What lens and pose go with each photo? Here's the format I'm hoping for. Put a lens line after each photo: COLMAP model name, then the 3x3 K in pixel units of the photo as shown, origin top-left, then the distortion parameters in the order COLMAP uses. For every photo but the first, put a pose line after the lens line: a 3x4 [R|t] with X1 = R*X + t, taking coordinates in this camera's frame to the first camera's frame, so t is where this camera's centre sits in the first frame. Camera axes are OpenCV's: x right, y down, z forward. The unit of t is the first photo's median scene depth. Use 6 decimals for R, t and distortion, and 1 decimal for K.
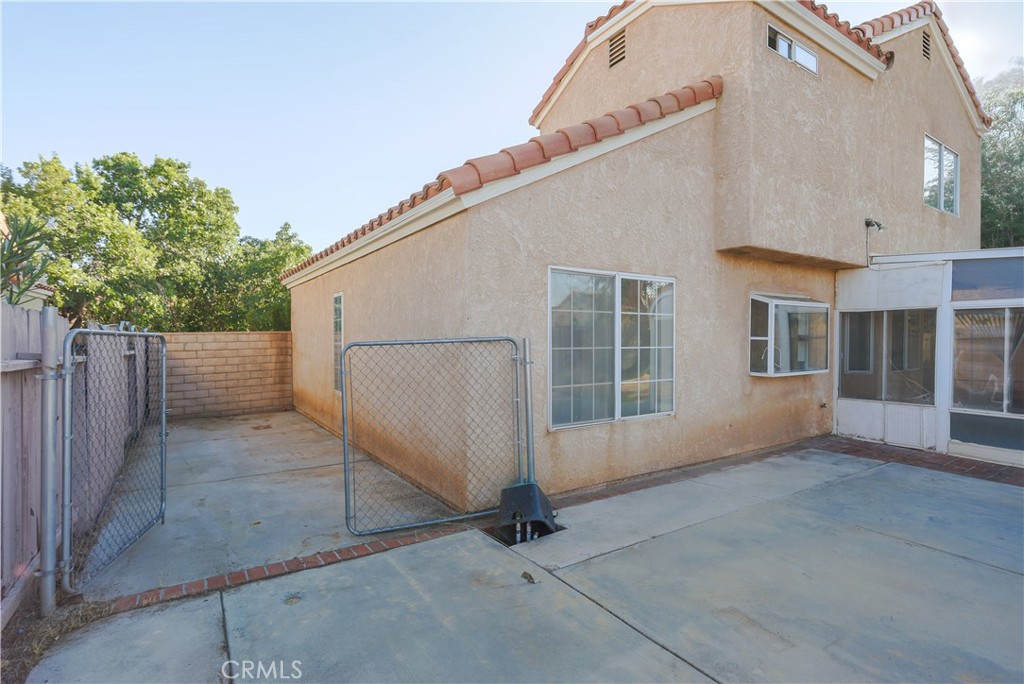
lens RADIAL K [[487.8, 0, 512.0], [0, 487.8, 342.0], [0, 0, 1]] dist [-0.005333, -0.000626]
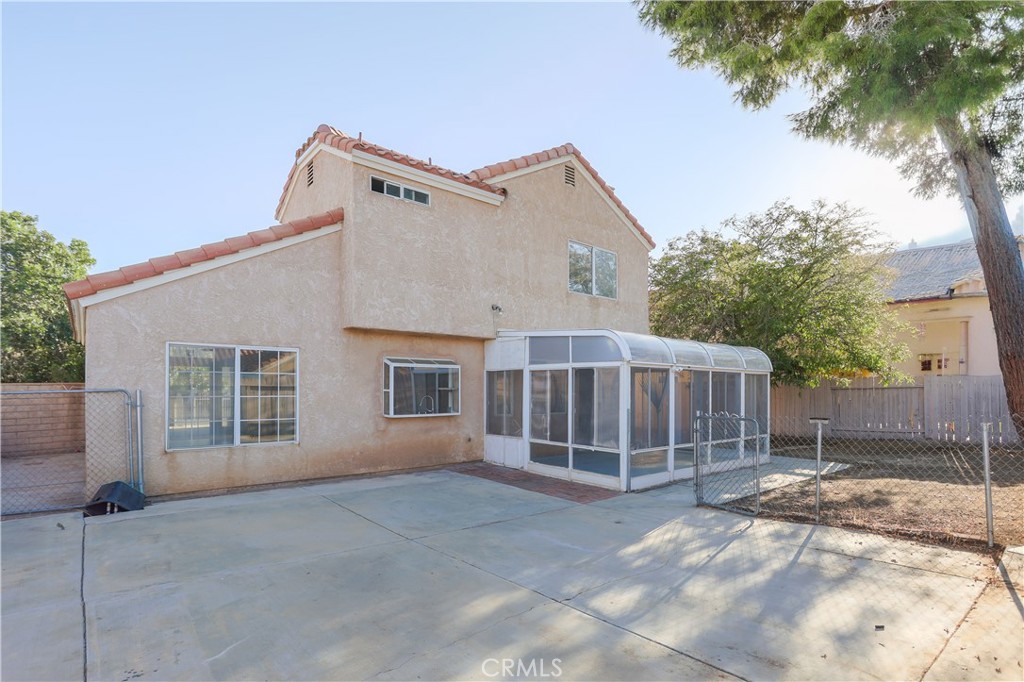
lens RADIAL K [[499.4, 0, 513.9], [0, 499.4, 384.9], [0, 0, 1]] dist [-0.004358, 0.000221]
pose [[0.993426, 0.003859, 0.114413, 0.708632], [-0.002019, 0.999867, -0.016190, -0.000275], [-0.114461, 0.015852, 0.993301, -0.479475]]
